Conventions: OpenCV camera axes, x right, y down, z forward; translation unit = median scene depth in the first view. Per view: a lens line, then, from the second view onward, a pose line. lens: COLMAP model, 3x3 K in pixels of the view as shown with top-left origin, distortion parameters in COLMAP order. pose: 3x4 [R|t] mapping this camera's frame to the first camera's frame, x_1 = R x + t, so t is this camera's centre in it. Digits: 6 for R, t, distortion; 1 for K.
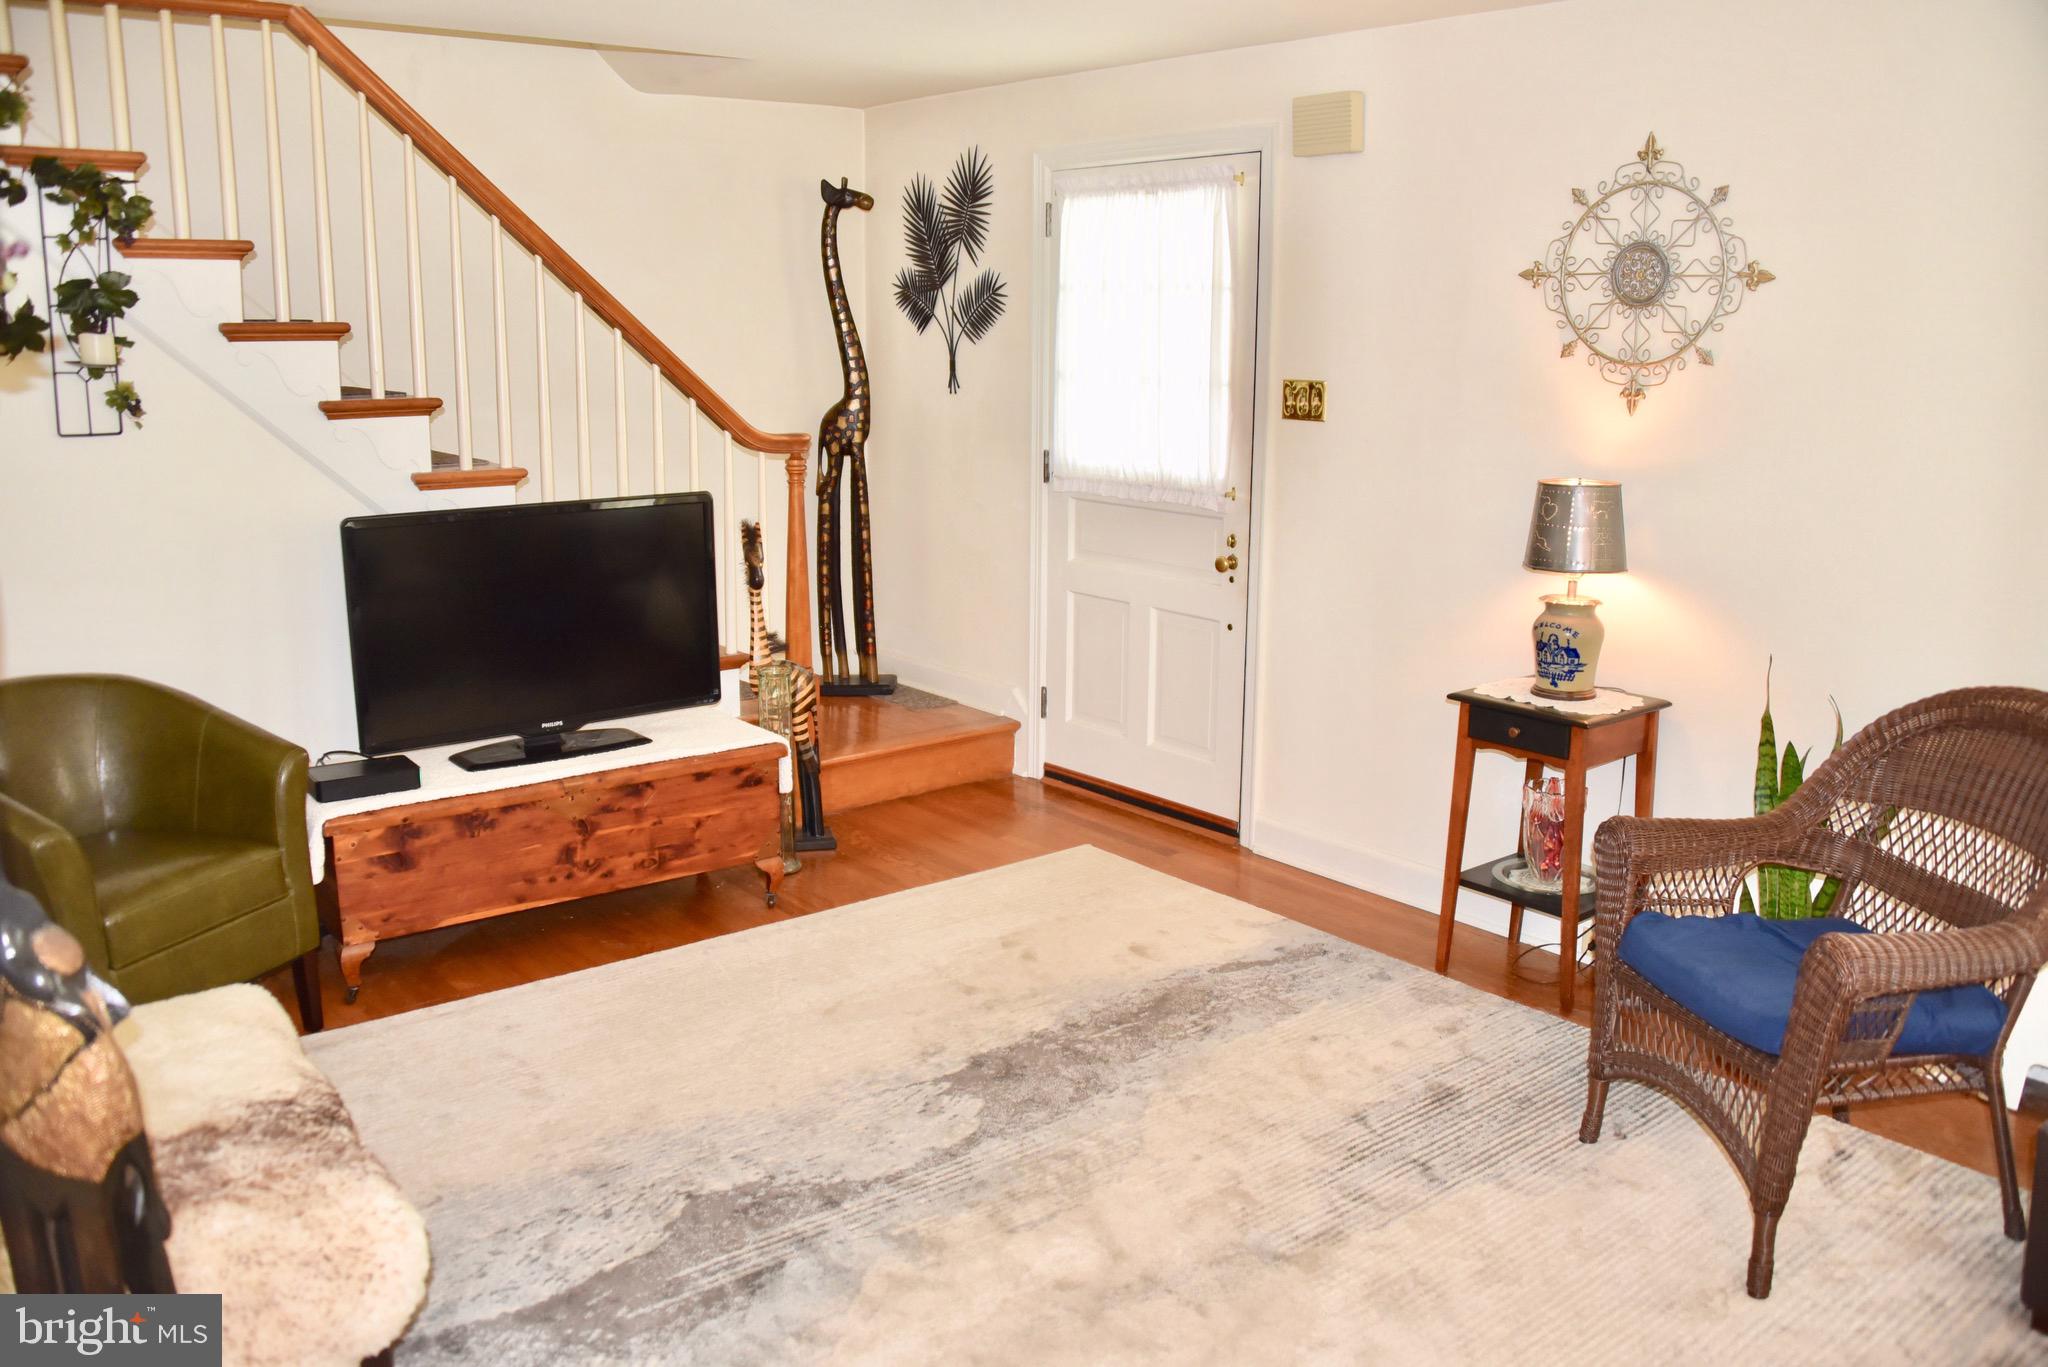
lens RADIAL K [[1630.5, 0, 1021.2], [0, 1630.5, 682.1], [0, 0, 1]] dist [-0.141374, 0.070433]
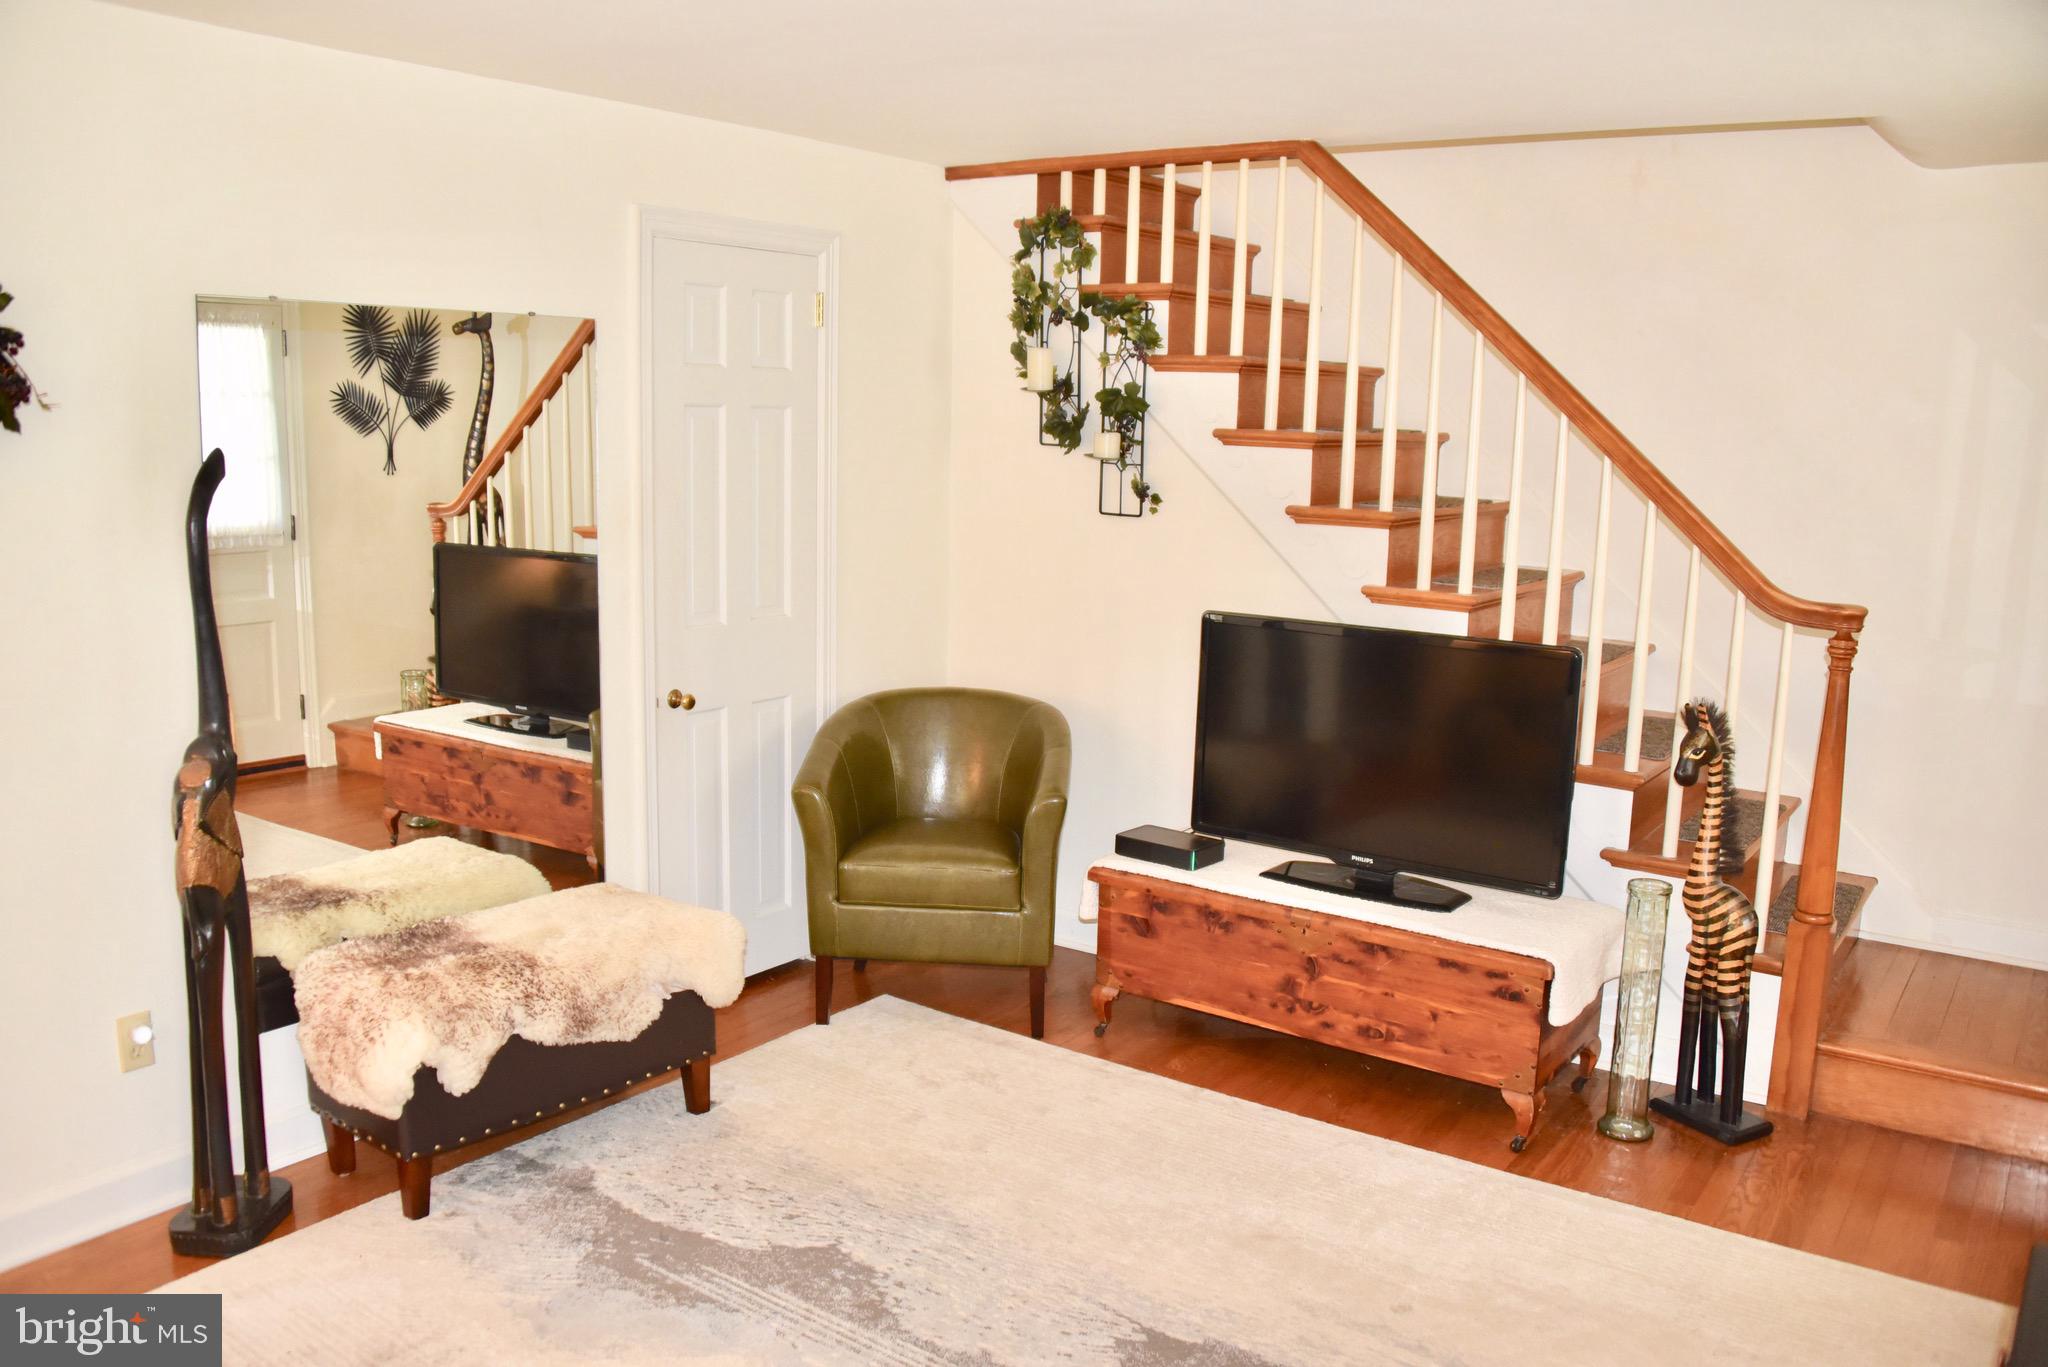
lens RADIAL K [[1630.5, 0, 1021.7], [0, 1630.5, 690.9], [0, 0, 1]] dist [-0.141374, 0.070433]
pose [[0.268300, 0.153580, -0.951014, 0.563159], [-0.229677, 0.968939, 0.091678, -0.114758], [0.935555, 0.193829, 0.295240, 0.533979]]
